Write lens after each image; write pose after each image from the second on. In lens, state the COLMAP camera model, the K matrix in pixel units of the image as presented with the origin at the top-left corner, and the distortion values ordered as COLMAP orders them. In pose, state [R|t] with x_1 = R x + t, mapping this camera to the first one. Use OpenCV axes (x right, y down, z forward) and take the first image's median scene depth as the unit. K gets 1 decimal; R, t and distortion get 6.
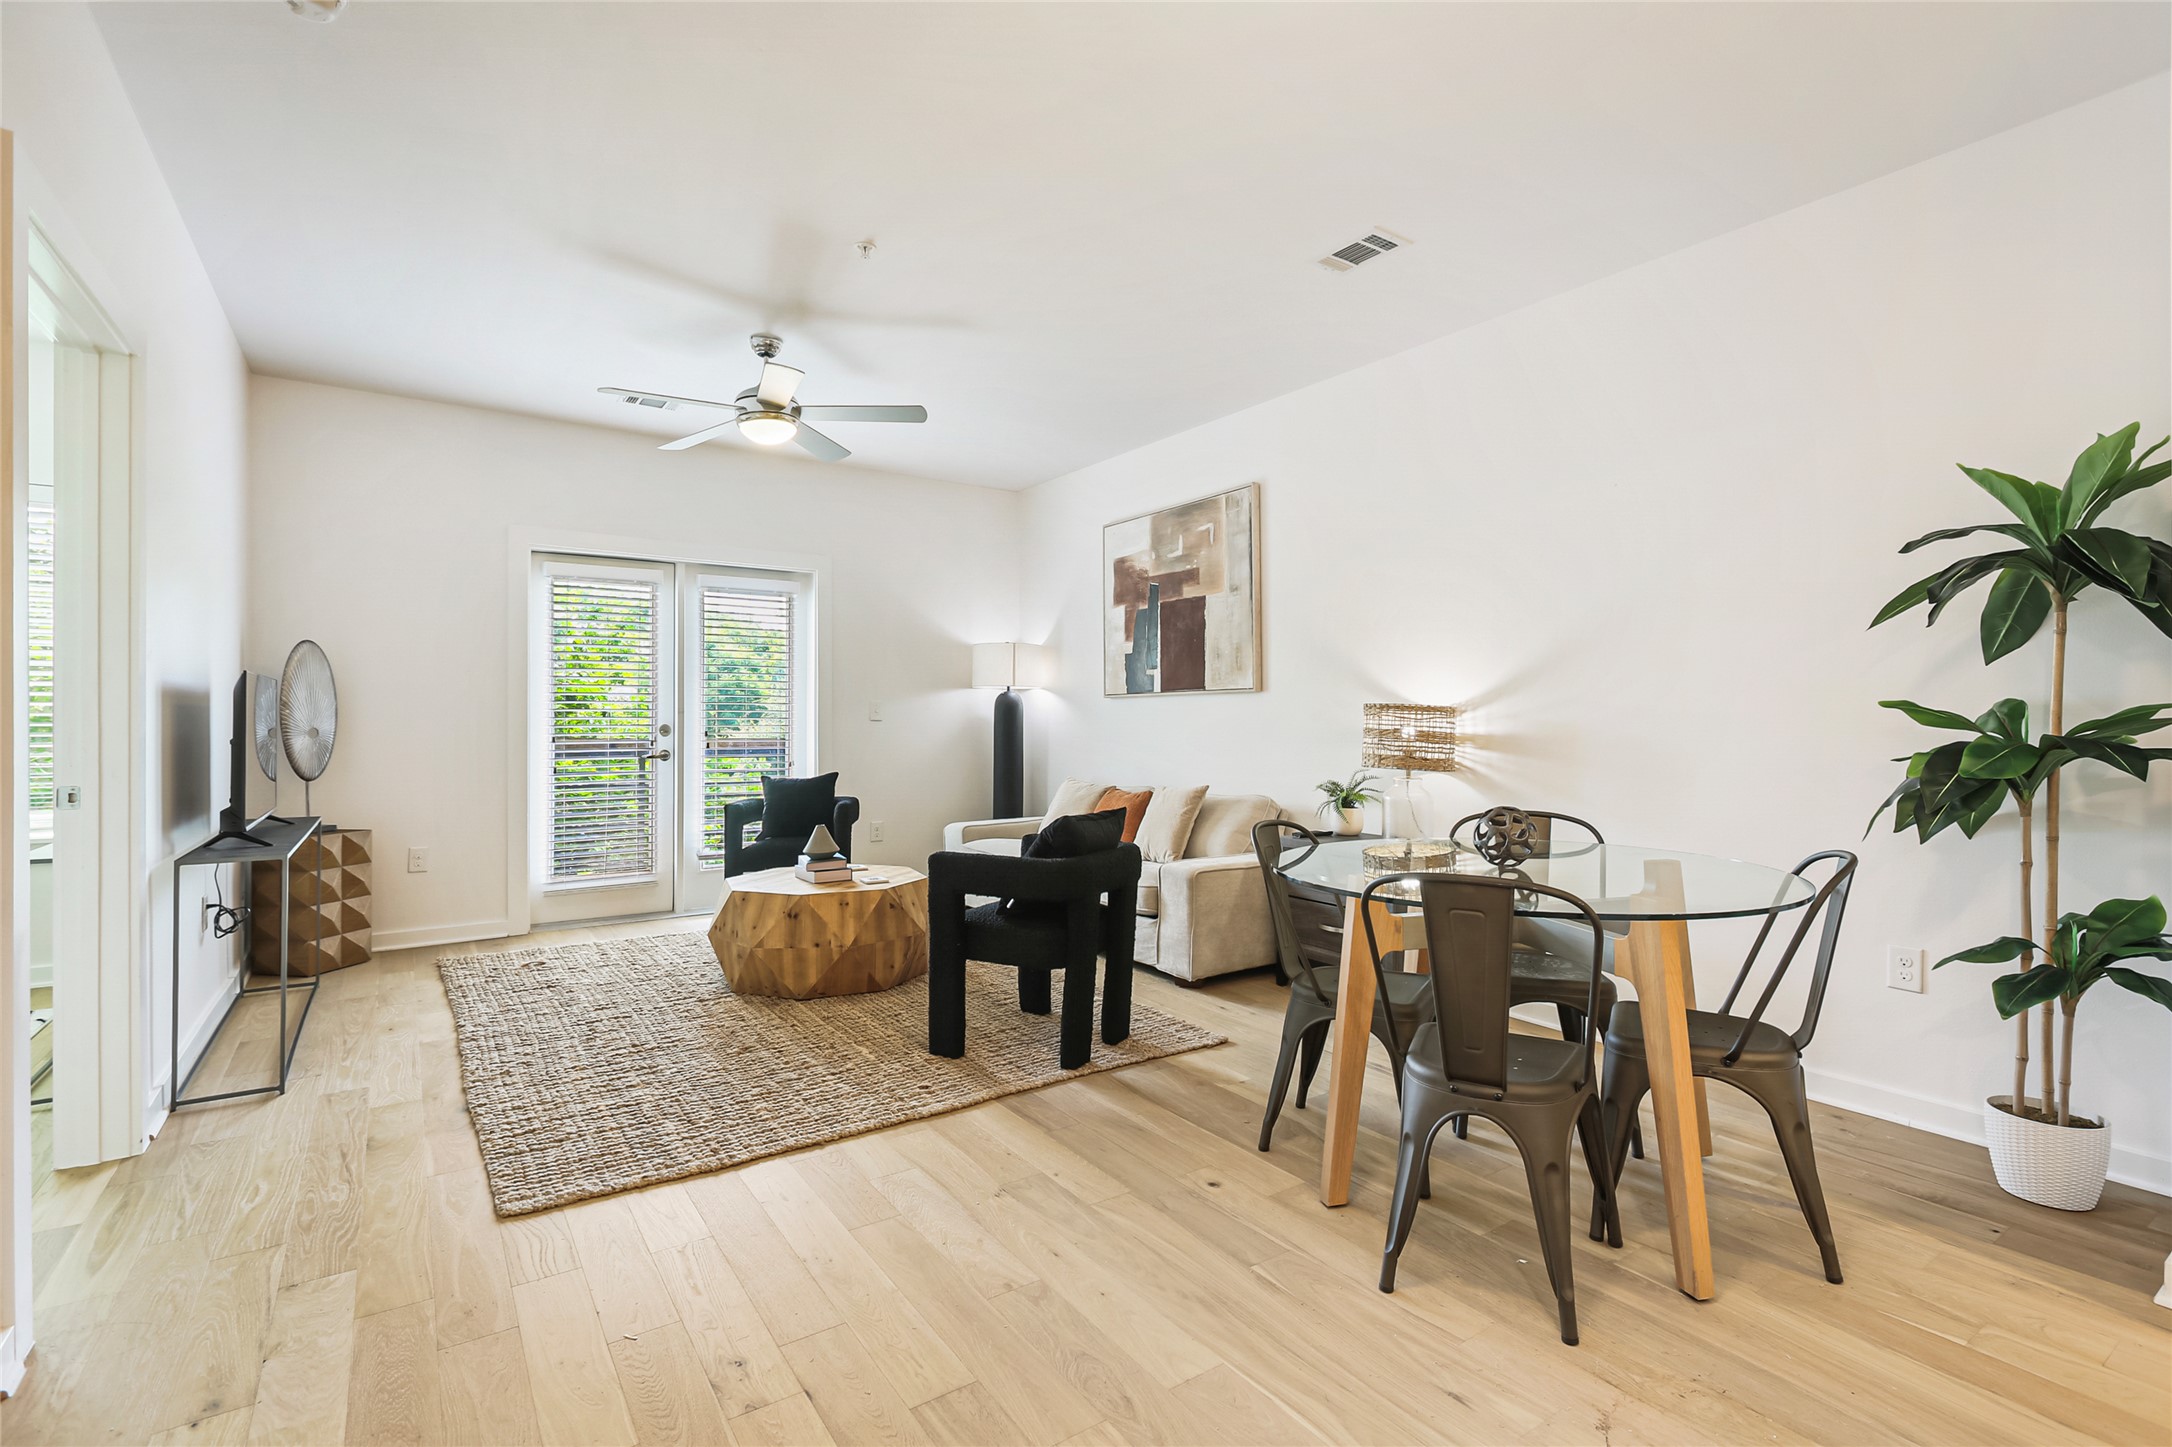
lens RADIAL K [[1001.3, 0, 1070.7], [0, 1001.3, 720.5], [0, 0, 1]] dist [0.004553, -0.001098]
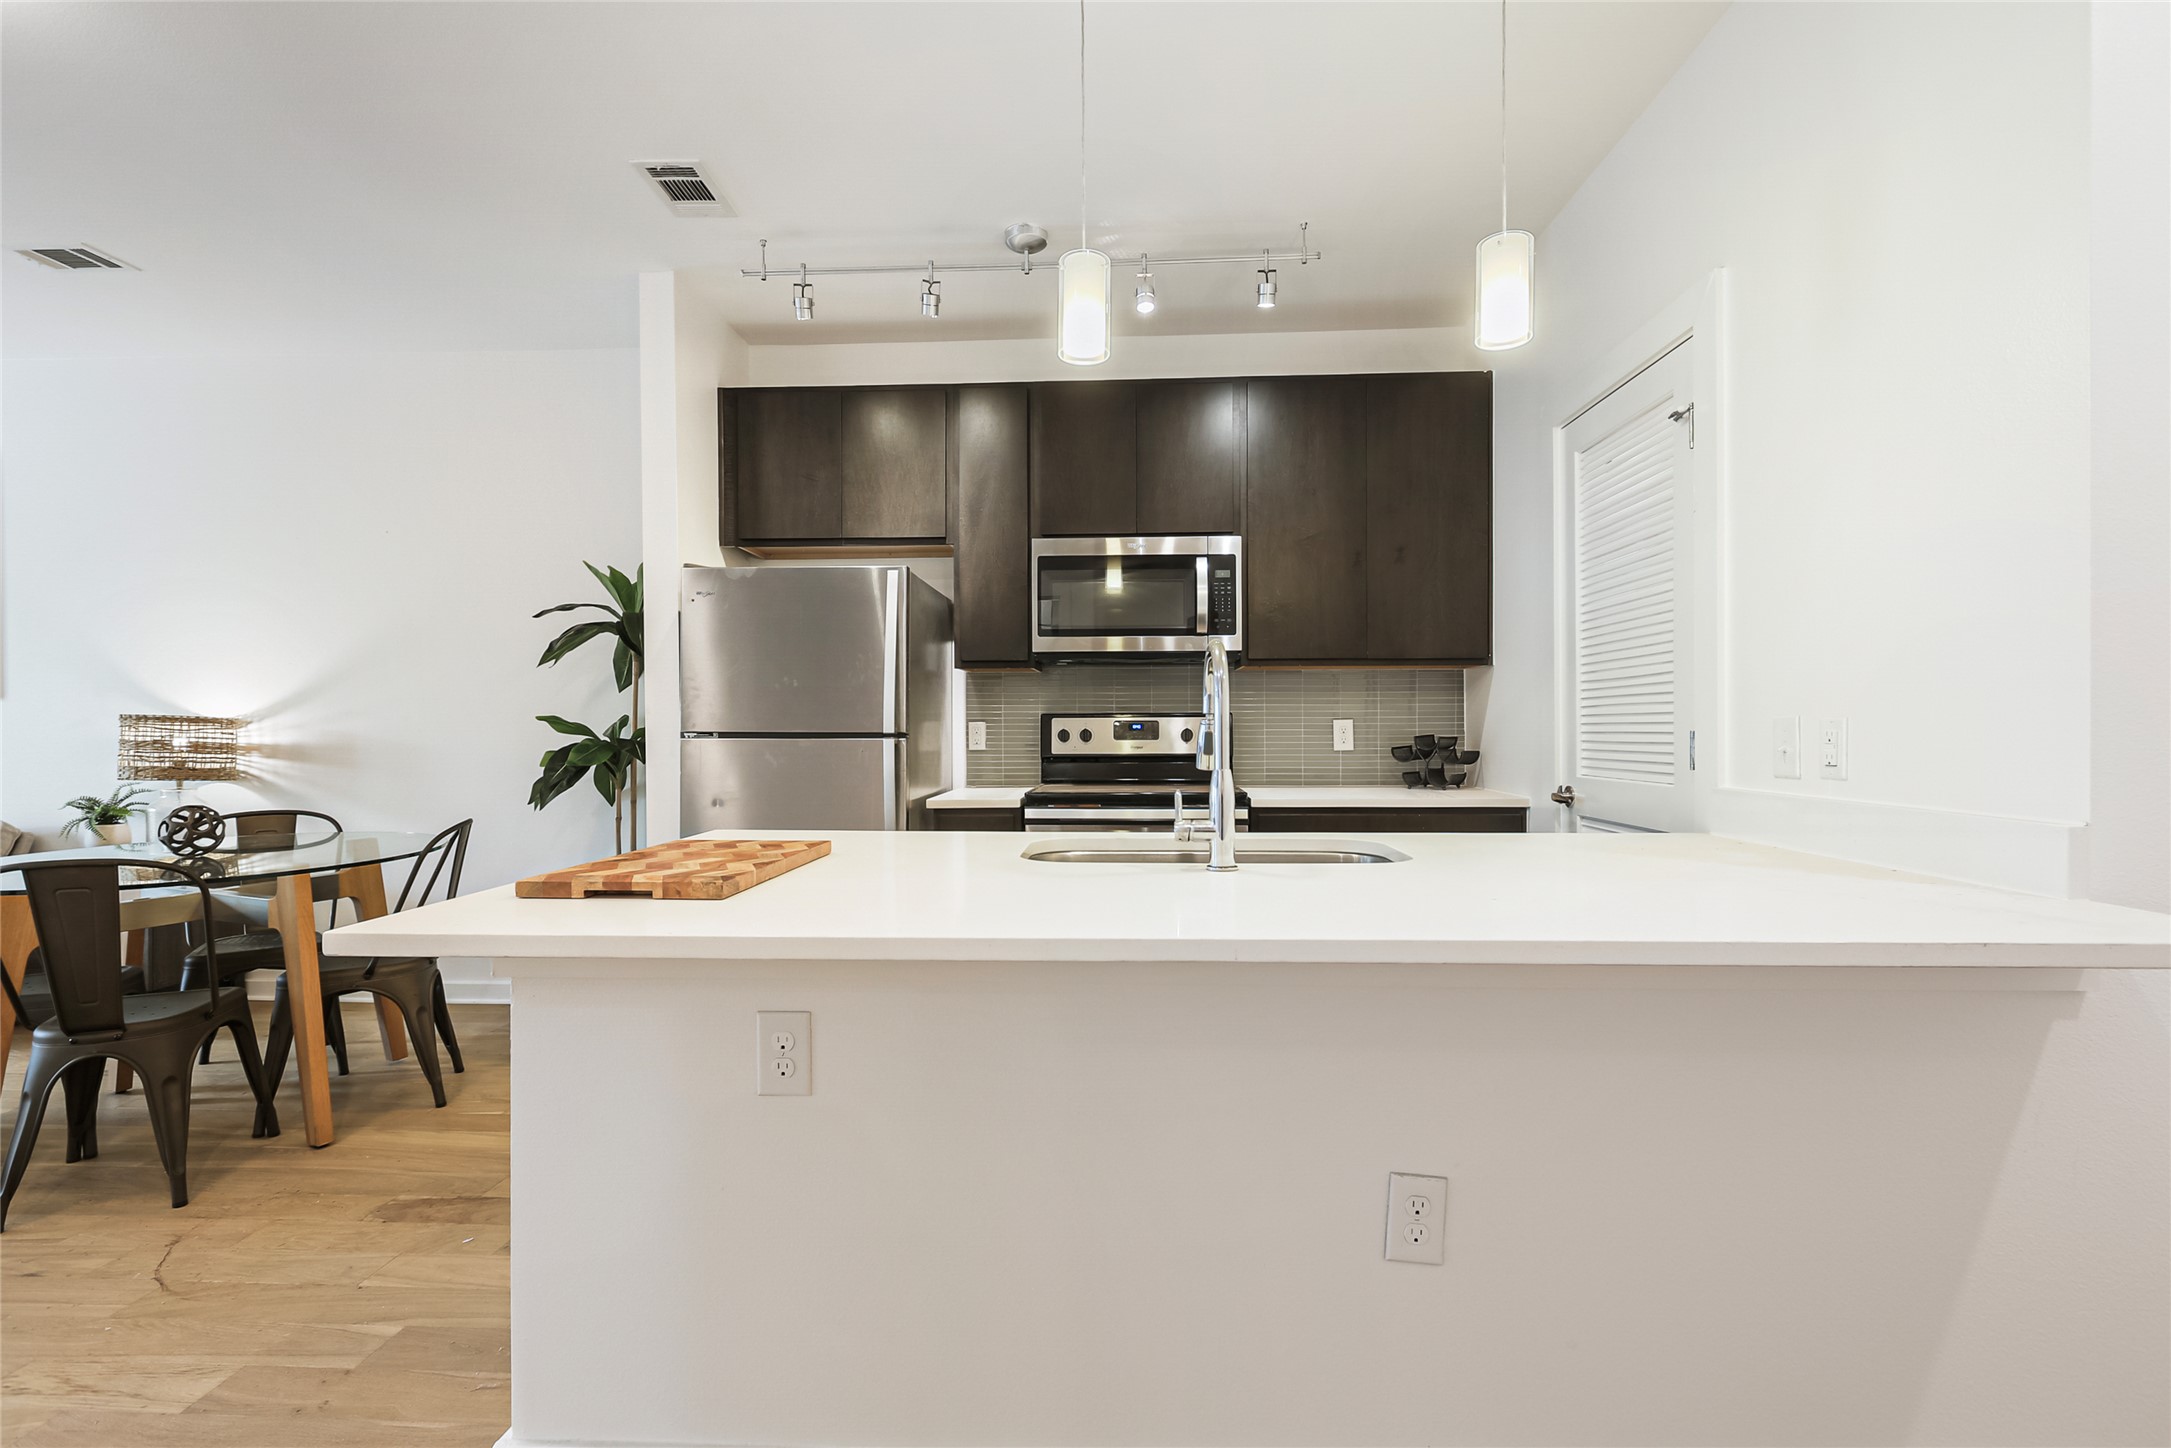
lens RADIAL K [[1000.8, 0, 1080.7], [0, 1000.8, 732.8], [0, 0, 1]] dist [0.004553, -0.001098]
pose [[0.596621, -0.009742, 0.802464, 0.070004], [0.006102, 0.999952, 0.007604, -0.000962], [-0.802500, 0.000360, 0.596652, -0.334234]]
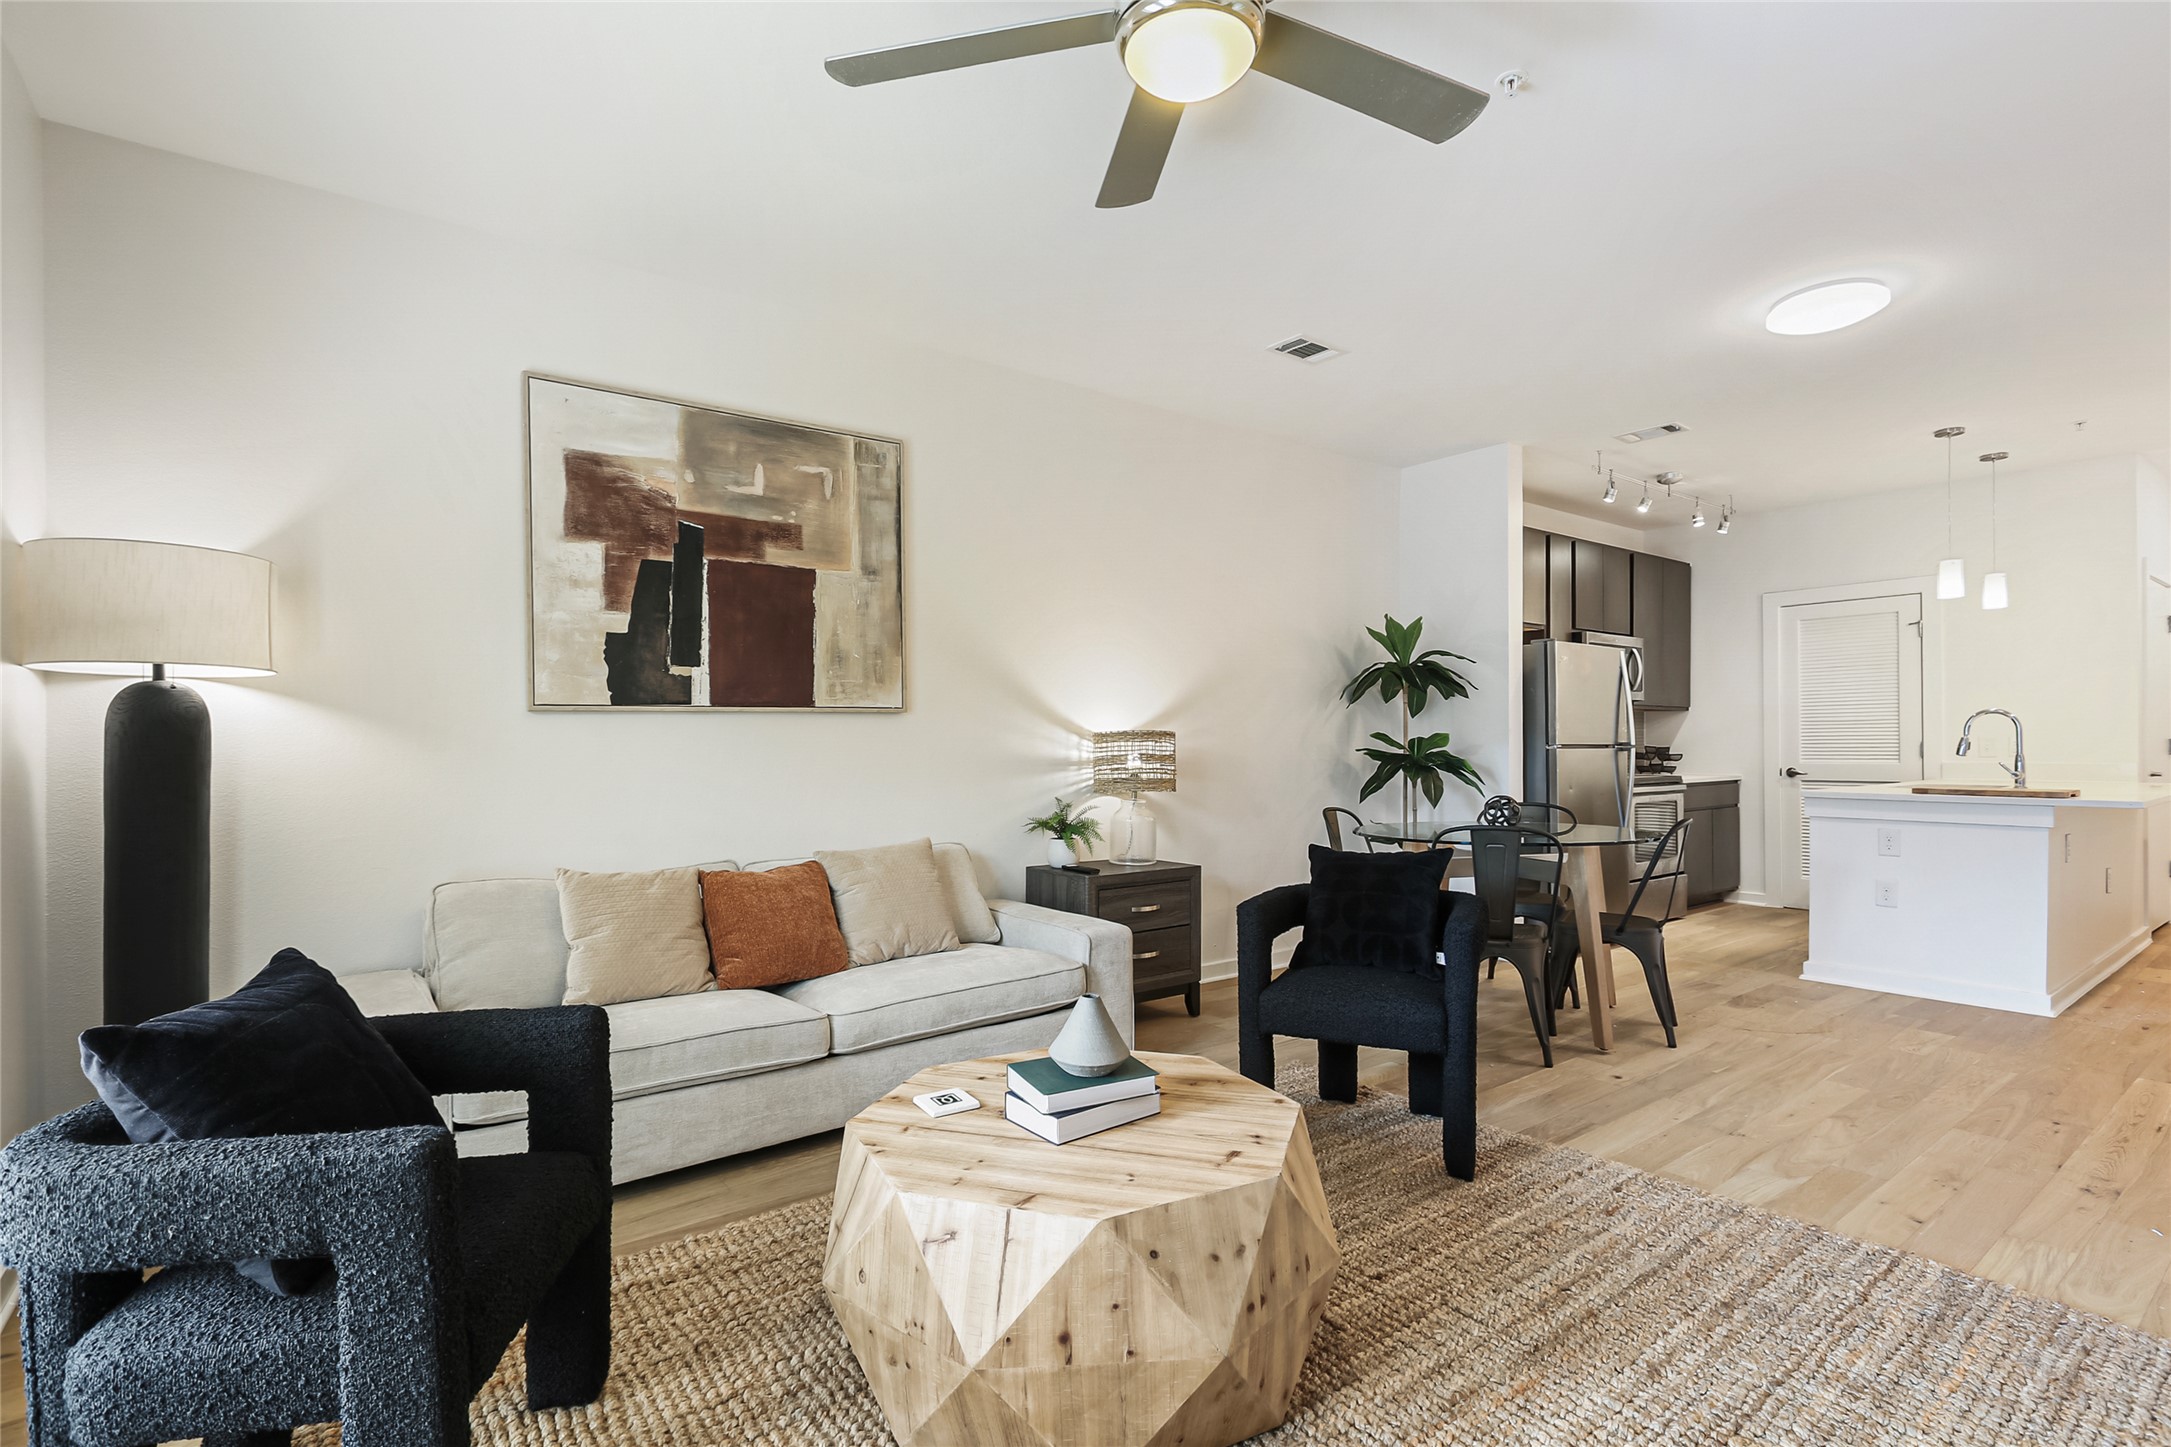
lens RADIAL K [[1000.8, 0, 1125.8], [0, 1000.8, 738.4], [0, 0, 1]] dist [0.004553, -0.001098]
pose [[-0.064612, 0.001970, 0.997908, -0.734464], [0.007626, 0.999970, -0.001480, -0.007356], [-0.997881, 0.007514, -0.064625, 1.077650]]
